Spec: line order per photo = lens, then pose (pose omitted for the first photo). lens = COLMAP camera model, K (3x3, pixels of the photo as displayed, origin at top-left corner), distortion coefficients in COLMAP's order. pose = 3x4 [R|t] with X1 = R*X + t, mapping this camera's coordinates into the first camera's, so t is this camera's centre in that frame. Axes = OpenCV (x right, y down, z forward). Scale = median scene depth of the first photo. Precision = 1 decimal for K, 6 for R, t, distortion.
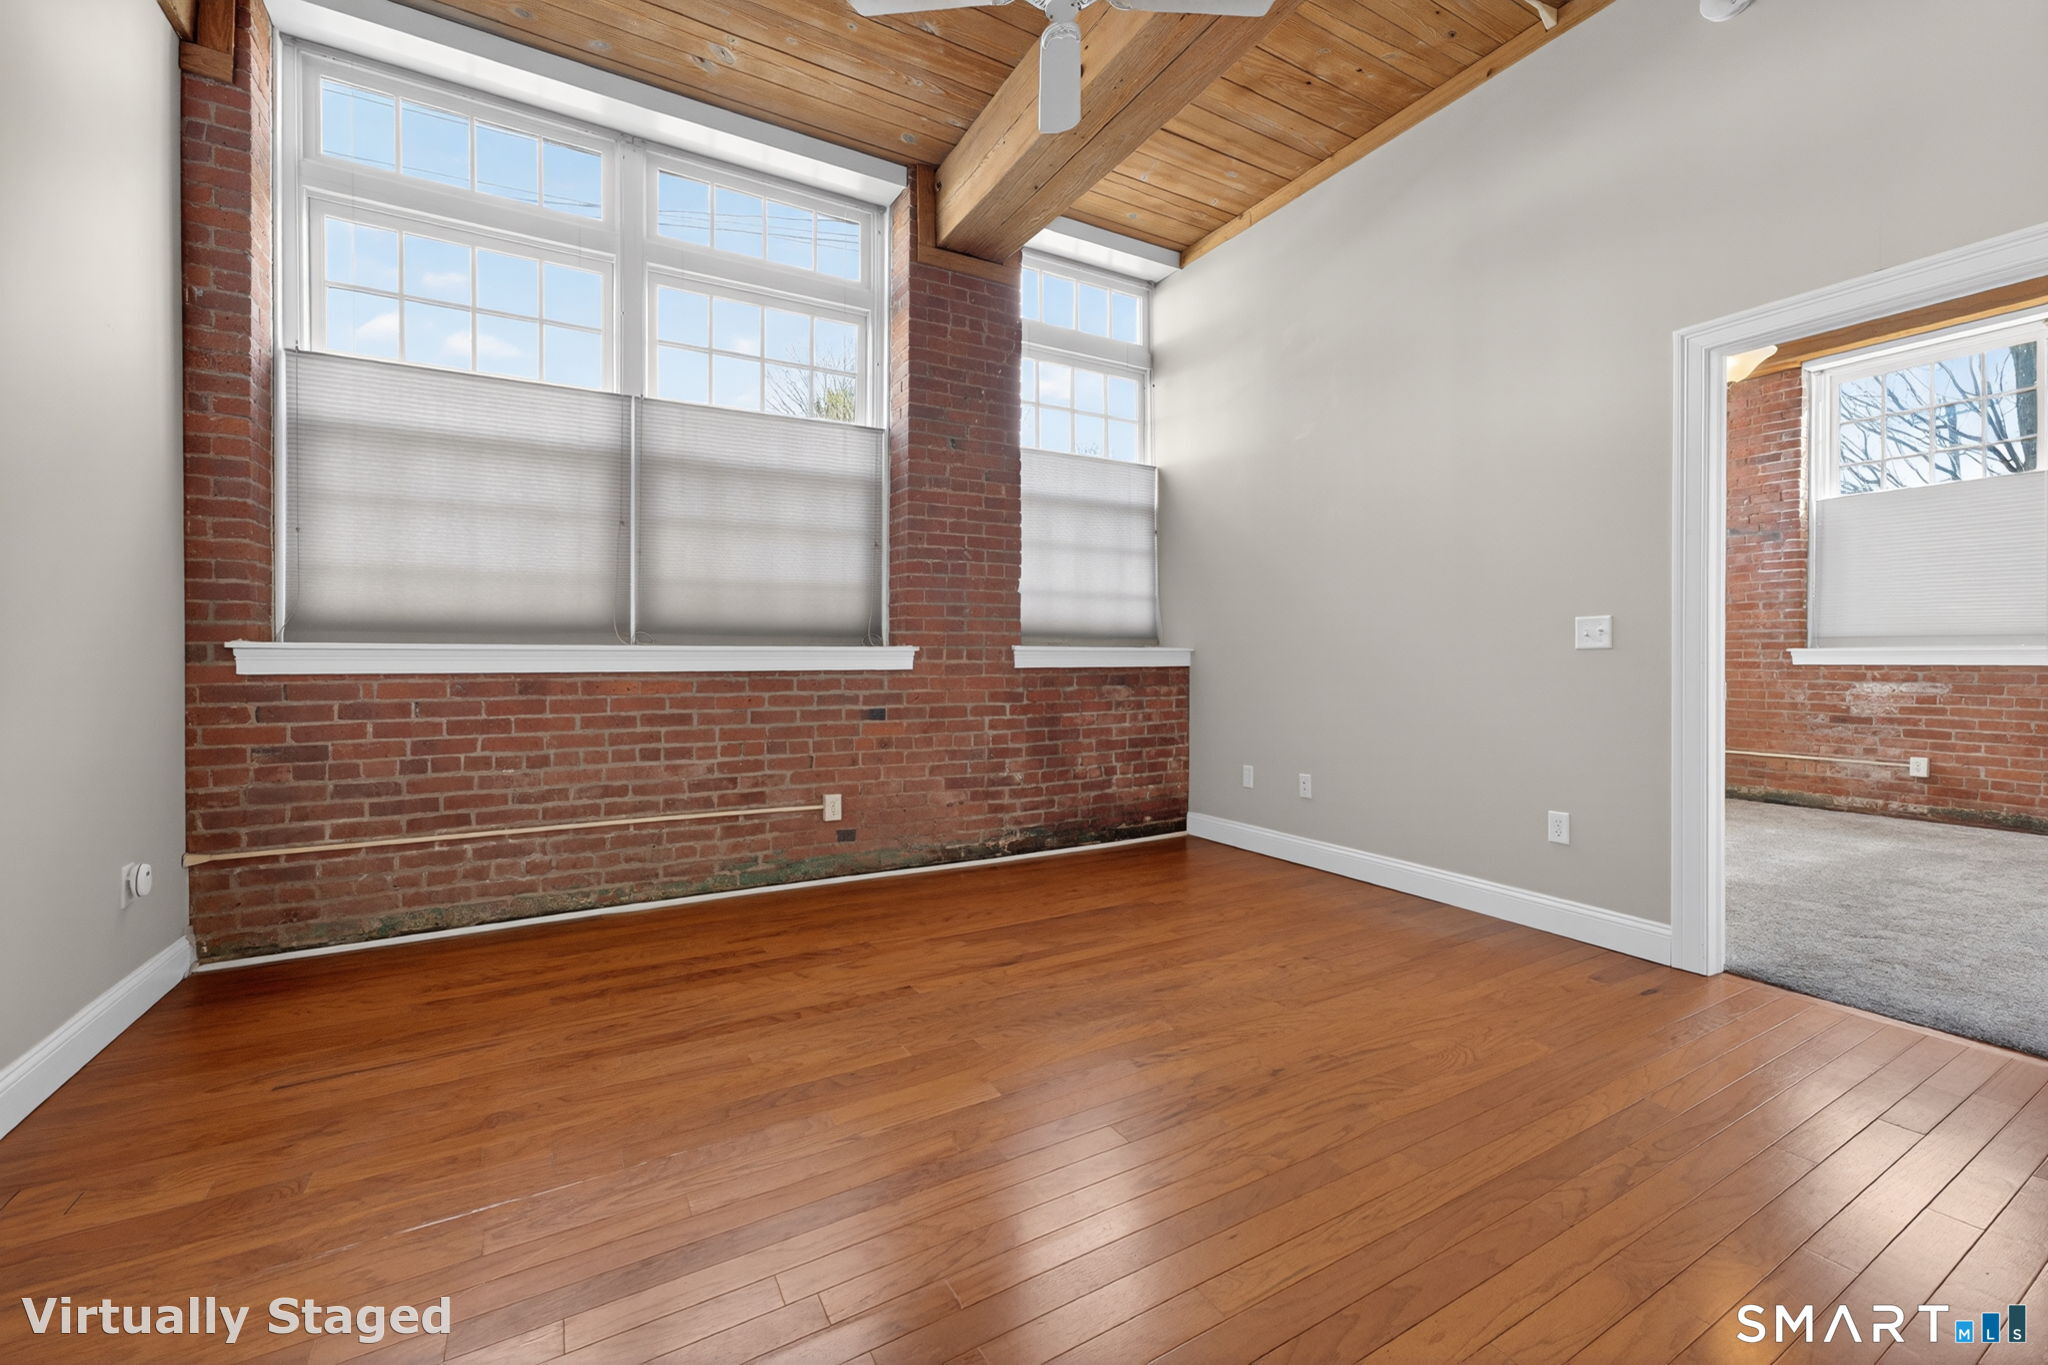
lens RADIAL K [[832.8, 0, 1020.0], [0, 832.8, 662.4], [0, 0, 1]] dist [0.005498, 0.001078]
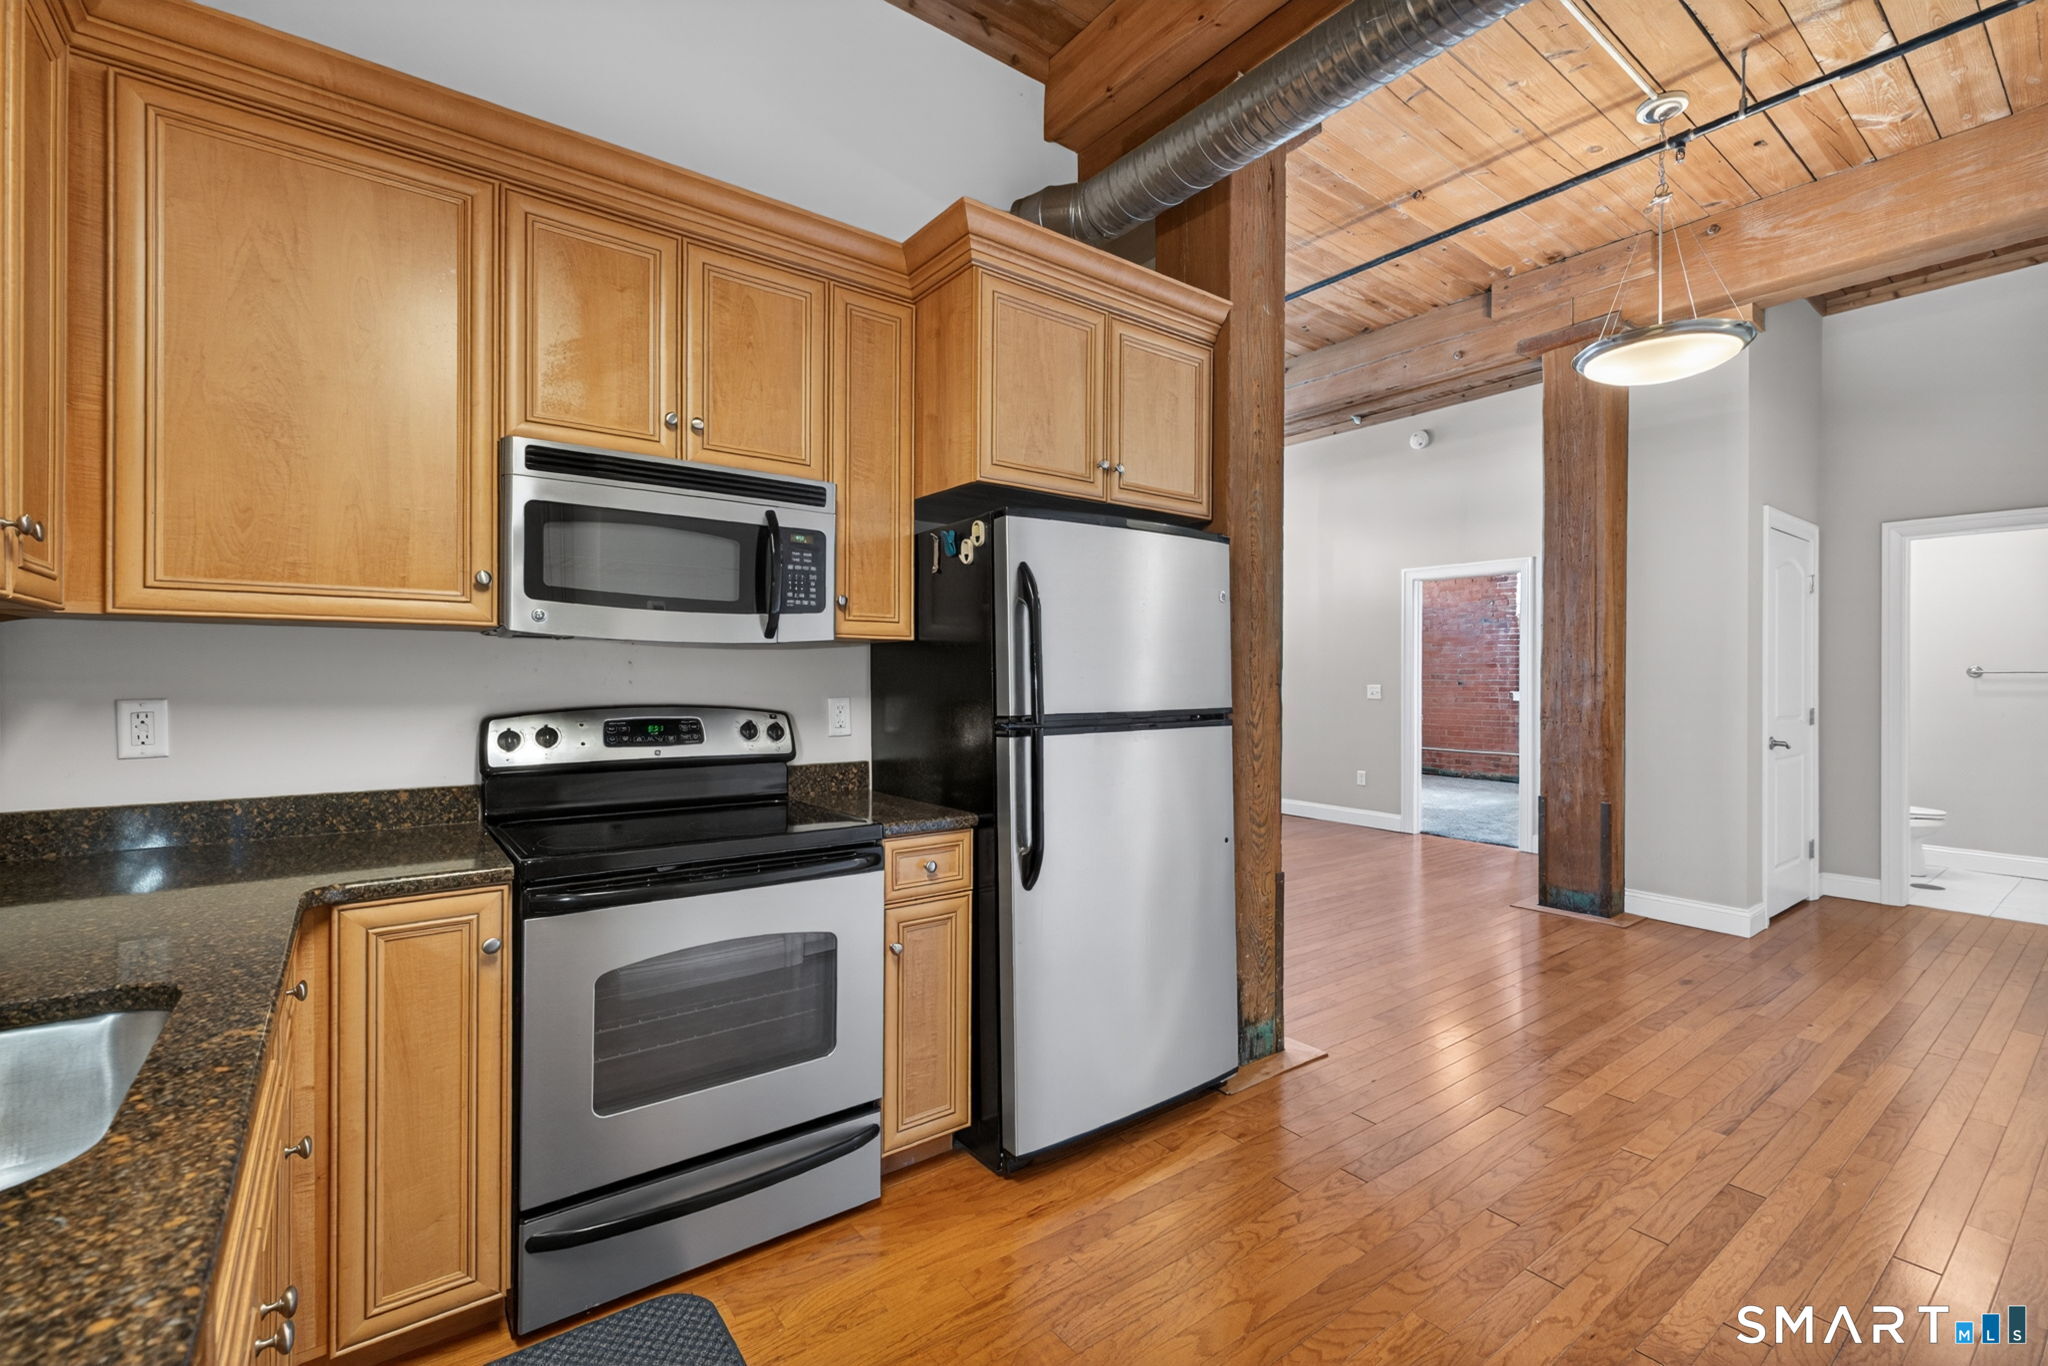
lens RADIAL K [[877.4, 0, 1027.2], [0, 877.4, 676.0], [0, 0, 1]] dist [0.009851, 0.001234]
pose [[0.992438, 0.004627, 0.122659, -0.486415], [-0.003693, 0.999962, -0.007844, -0.049526], [-0.122690, 0.007332, 0.992418, -1.117443]]
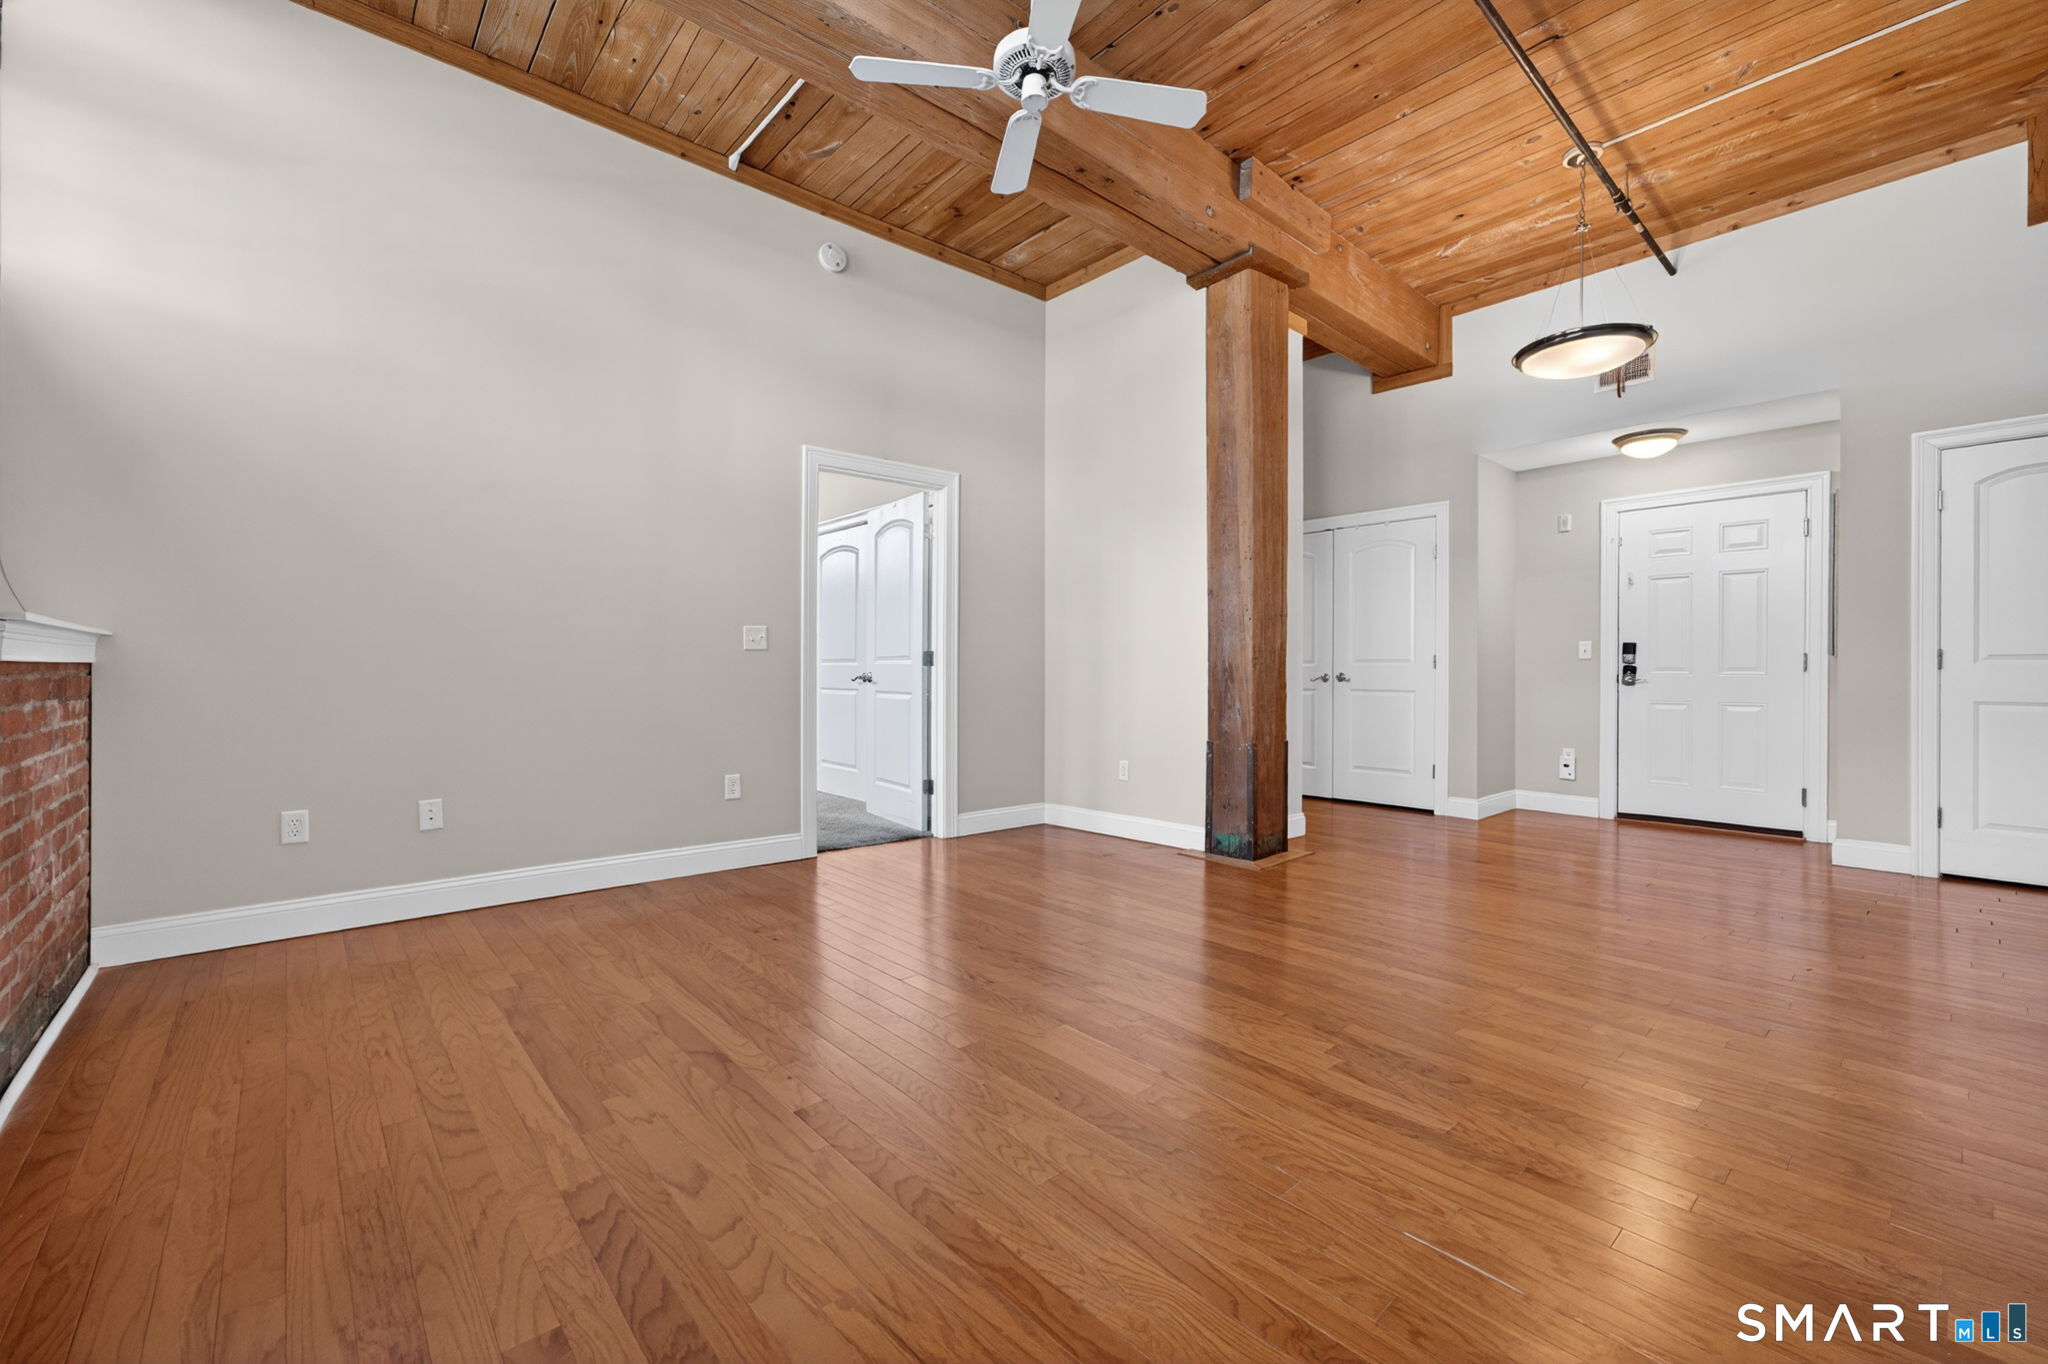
lens RADIAL K [[832.8, 0, 1020.5], [0, 832.8, 676.1], [0, 0, 1]] dist [0.005498, 0.001078]
pose [[-0.192875, -0.000351, 0.981223, -0.643075], [0.005601, 0.999983, 0.001458, 0.023684], [-0.981207, 0.005777, -0.192869, 0.728761]]
